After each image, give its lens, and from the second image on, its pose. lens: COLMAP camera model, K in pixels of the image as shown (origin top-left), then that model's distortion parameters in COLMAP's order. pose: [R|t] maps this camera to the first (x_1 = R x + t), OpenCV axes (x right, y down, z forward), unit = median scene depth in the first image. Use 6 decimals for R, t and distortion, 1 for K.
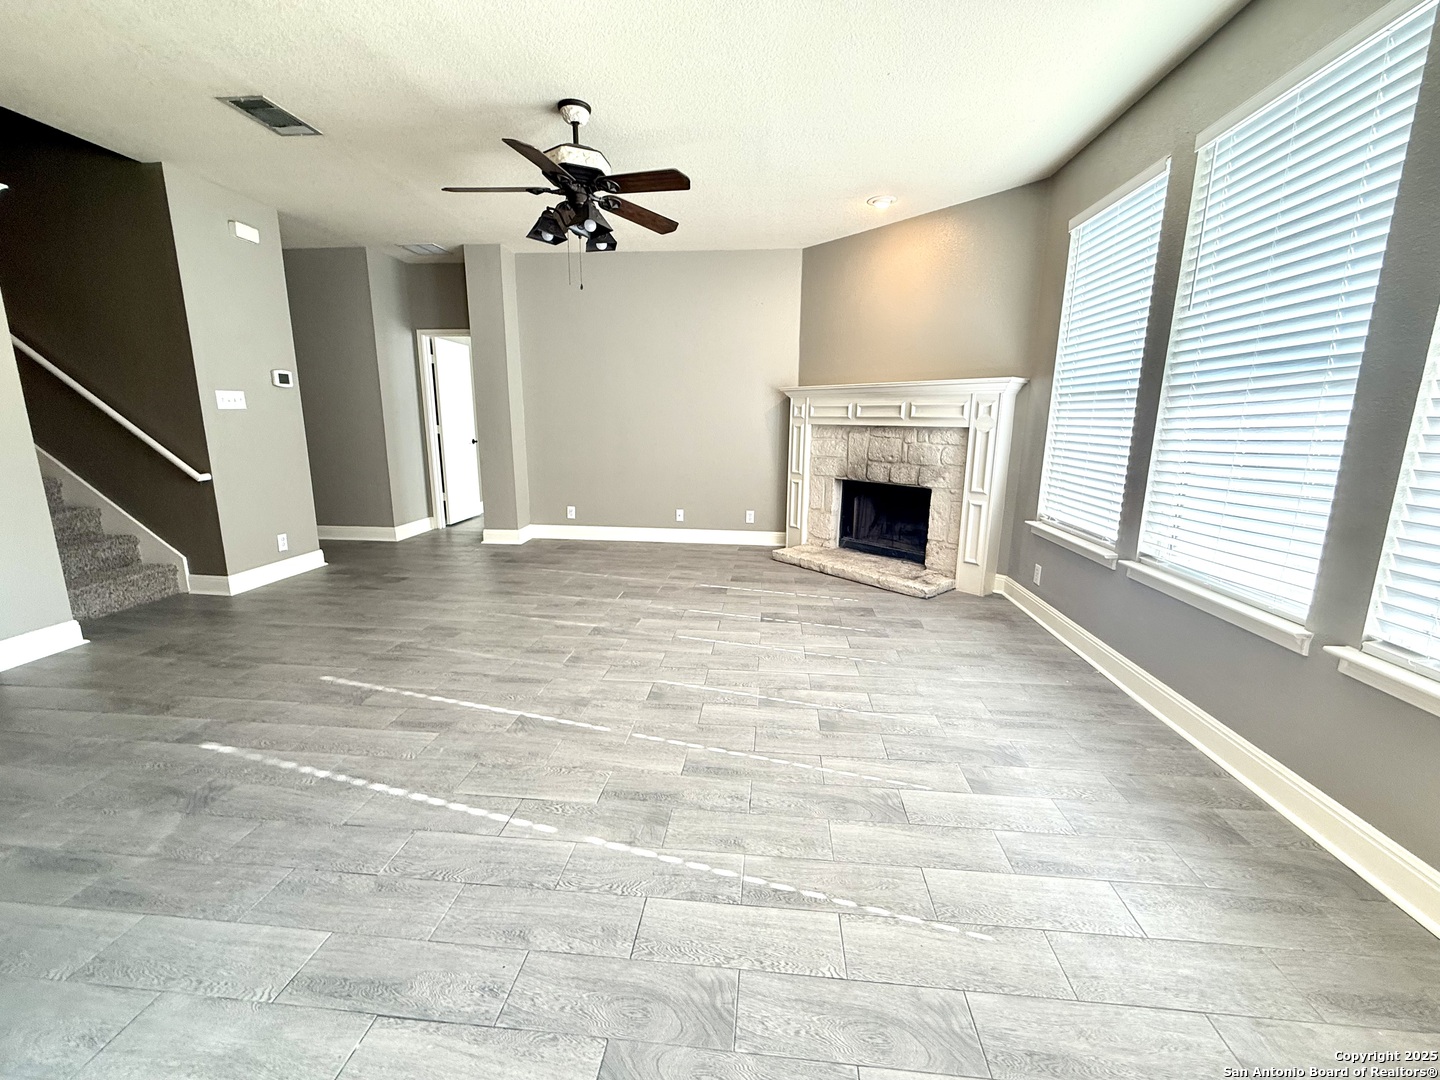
lens RADIAL K [[589.6, 0, 720.9], [0, 589.6, 535.4], [0, 0, 1]] dist [0.001136, -0.000078]
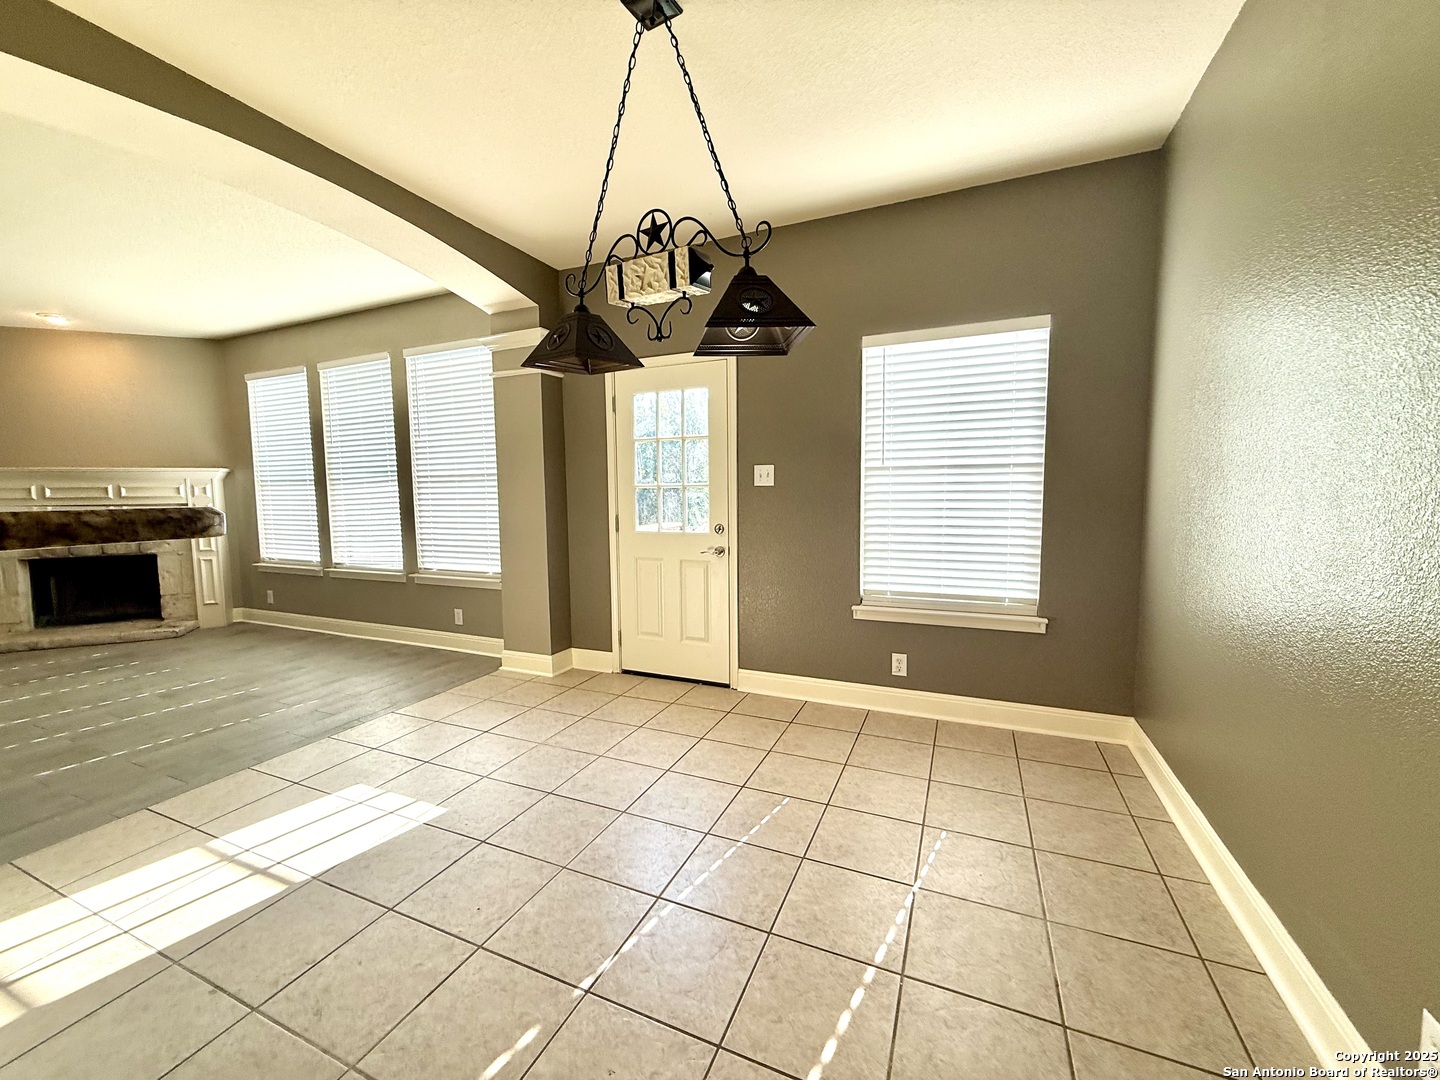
lens RADIAL K [[570.4, 0, 720.0], [0, 570.4, 540.0], [0, 0, 1]] dist [-0.002387, -0.000260]
pose [[0.311237, -0.094620, 0.945610, -0.408836], [0.201067, 0.979062, 0.031789, 0.094127], [-0.928819, 0.180237, 0.323745, -0.494802]]
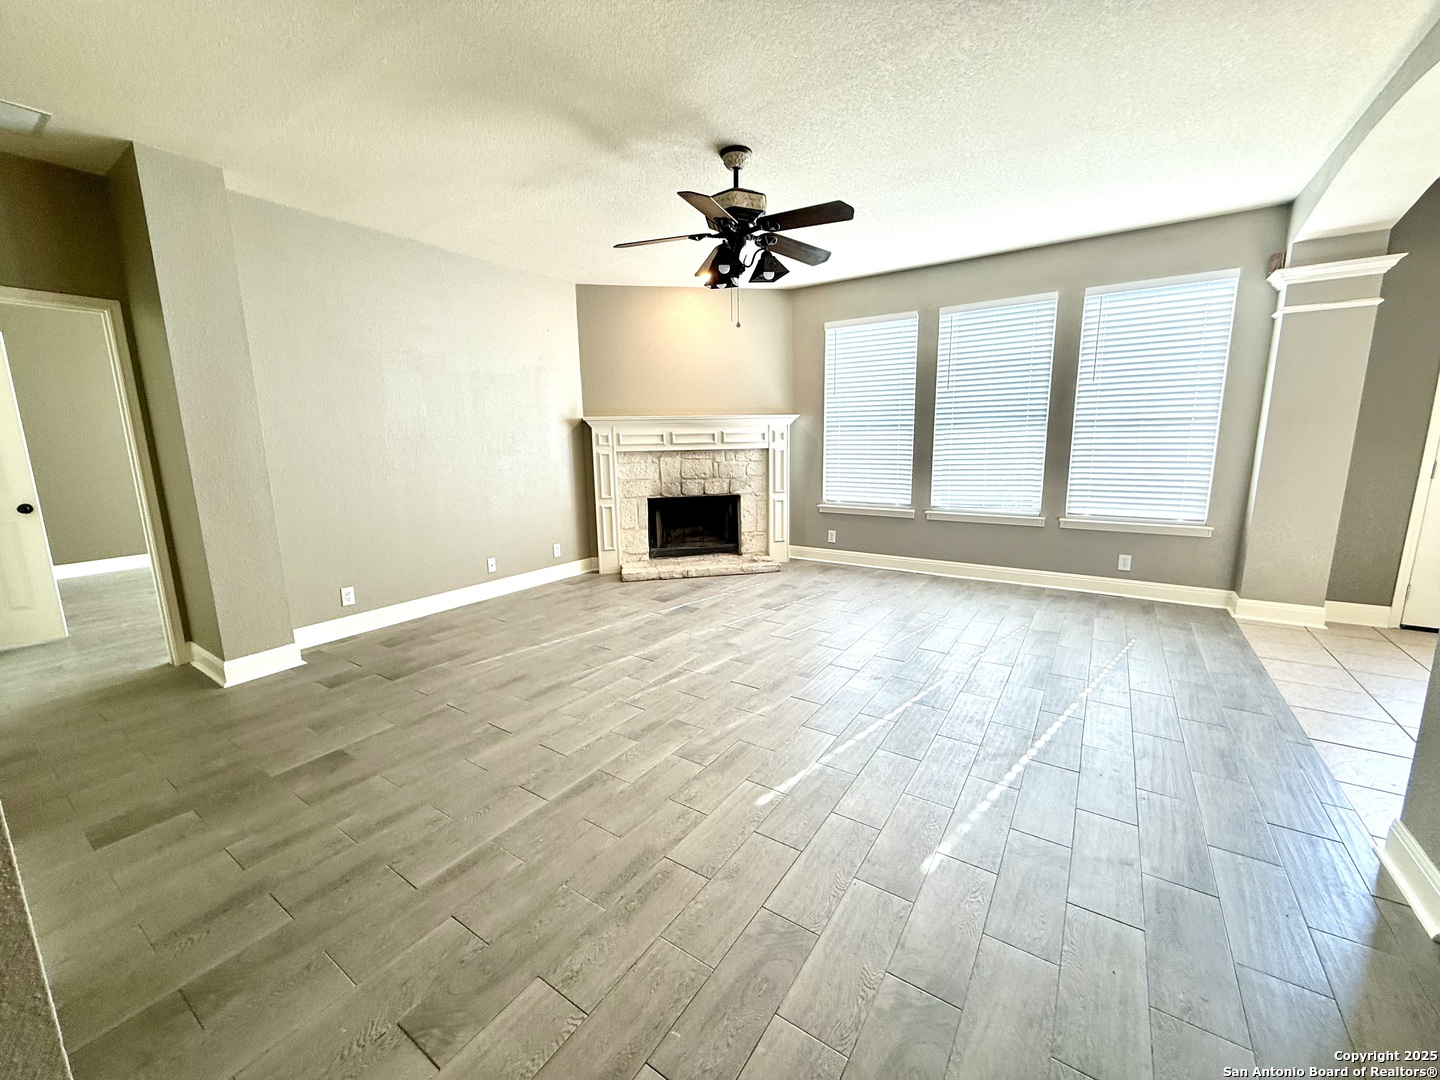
lens RADIAL K [[570.4, 0, 720.0], [0, 570.4, 540.0], [0, 0, 1]] dist [-0.002387, -0.000260]
pose [[0.481212, -0.175789, 0.858798, -0.830024], [0.193795, 0.976780, 0.091350, -0.109786], [-0.854915, 0.122472, 0.504105, 0.411220]]
